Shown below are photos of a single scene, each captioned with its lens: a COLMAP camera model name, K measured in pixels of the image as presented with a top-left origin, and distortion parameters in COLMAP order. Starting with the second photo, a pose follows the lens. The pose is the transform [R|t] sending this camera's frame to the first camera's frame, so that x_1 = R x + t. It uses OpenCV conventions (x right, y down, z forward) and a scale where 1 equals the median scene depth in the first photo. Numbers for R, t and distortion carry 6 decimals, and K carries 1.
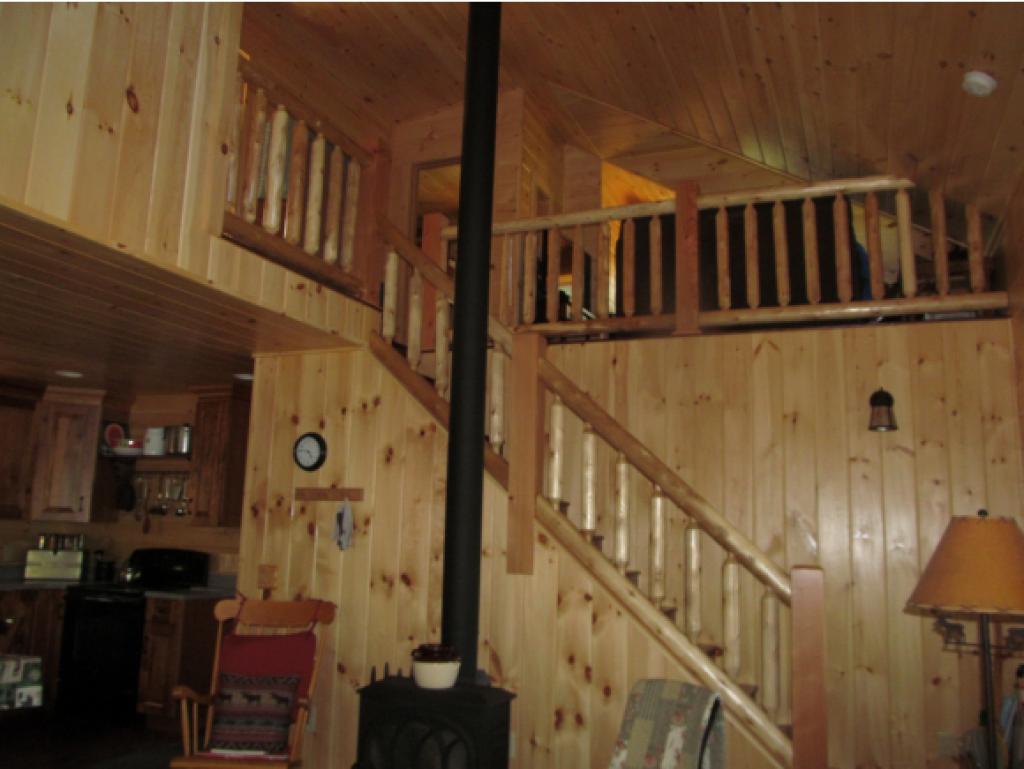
lens RADIAL K [[854.1, 0, 517.2], [0, 854.1, 370.2], [0, 0, 1]] dist [-0.058203, 0.019019]
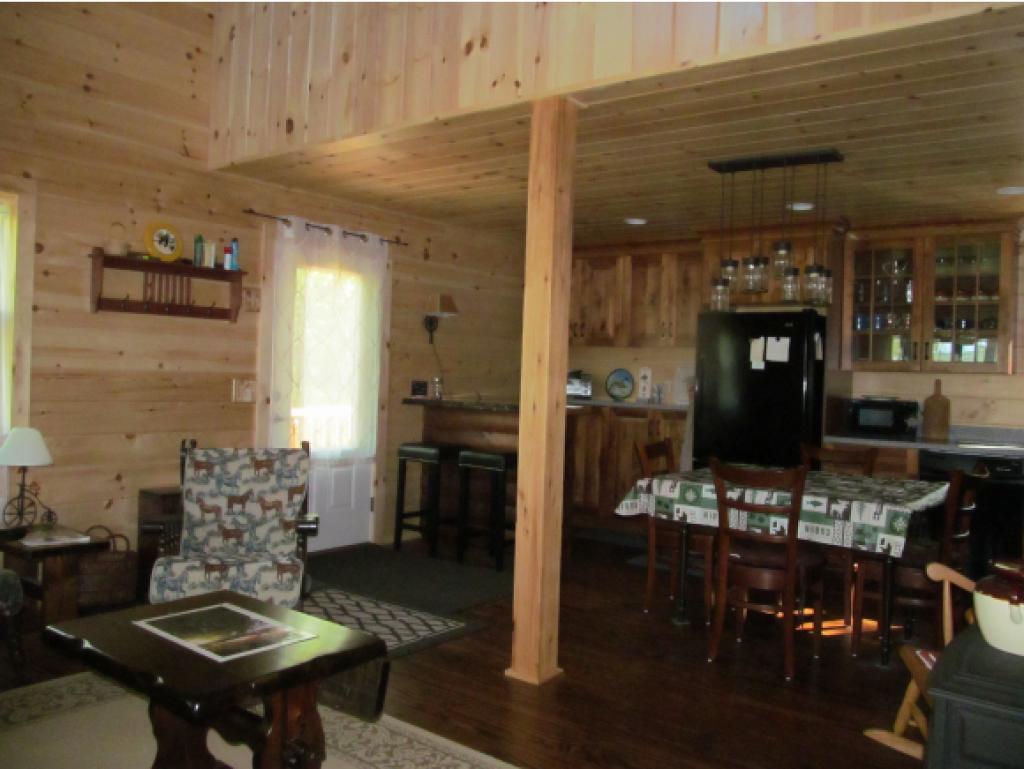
lens RADIAL K [[854.1, 0, 511.1], [0, 854.1, 367.3], [0, 0, 1]] dist [-0.058203, 0.019019]
pose [[-0.262928, -0.035298, -0.964170, 0.353478], [0.135359, 0.988097, -0.073086, 0.167792], [0.955273, -0.149725, -0.255021, 0.701315]]
